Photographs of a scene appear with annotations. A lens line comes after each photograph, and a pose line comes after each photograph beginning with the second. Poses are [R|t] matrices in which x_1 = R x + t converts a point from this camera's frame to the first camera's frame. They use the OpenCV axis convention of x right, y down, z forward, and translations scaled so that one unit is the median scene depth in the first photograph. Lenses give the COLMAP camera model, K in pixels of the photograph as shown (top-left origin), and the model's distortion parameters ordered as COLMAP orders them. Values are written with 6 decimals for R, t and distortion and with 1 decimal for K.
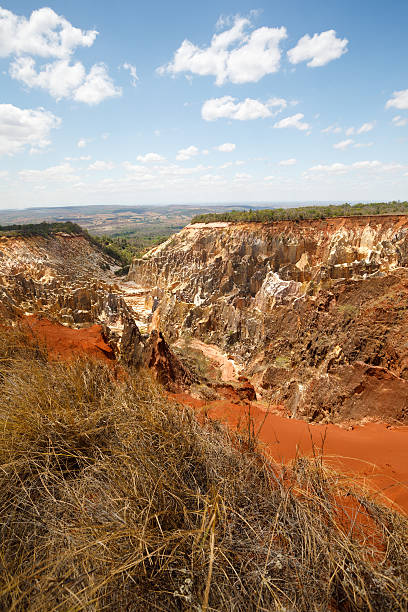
lens RADIAL K [[291.8, 0, 204.0], [0, 291.8, 306.0], [0, 0, 1]] dist [-0.045534, 0.000252]
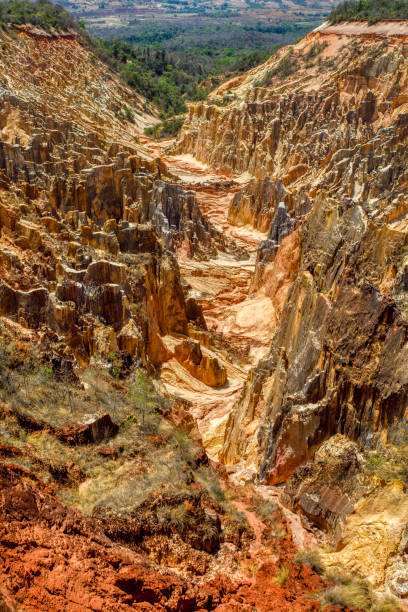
lens RADIAL K [[654.0, 0, 216.1], [0, 654.0, 305.4], [0, 0, 1]] dist [0.010306, 0.007106]
pose [[0.985398, 0.109535, -0.130354, -0.069868], [-0.091126, 0.985997, 0.139665, -0.004496], [0.143826, -0.125747, 0.981581, 0.023116]]
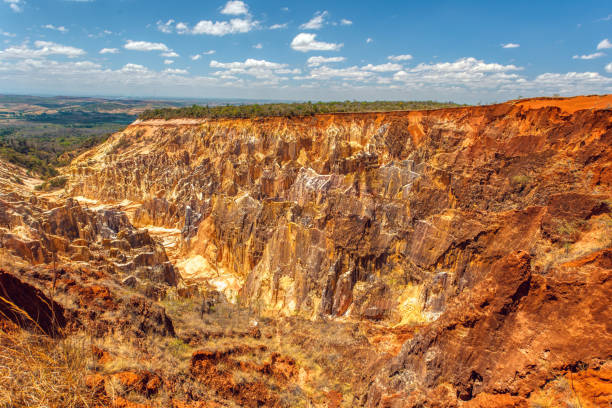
lens RADIAL K [[317.3, 0, 306.0], [0, 317.3, 204.0], [0, 0, 1]] dist [0.002266, 0.001119]
pose [[0.869354, -0.113517, 0.480975, -0.177901], [0.125773, 0.992036, 0.006802, -0.000743], [-0.477917, 0.054581, 0.876708, 0.039753]]
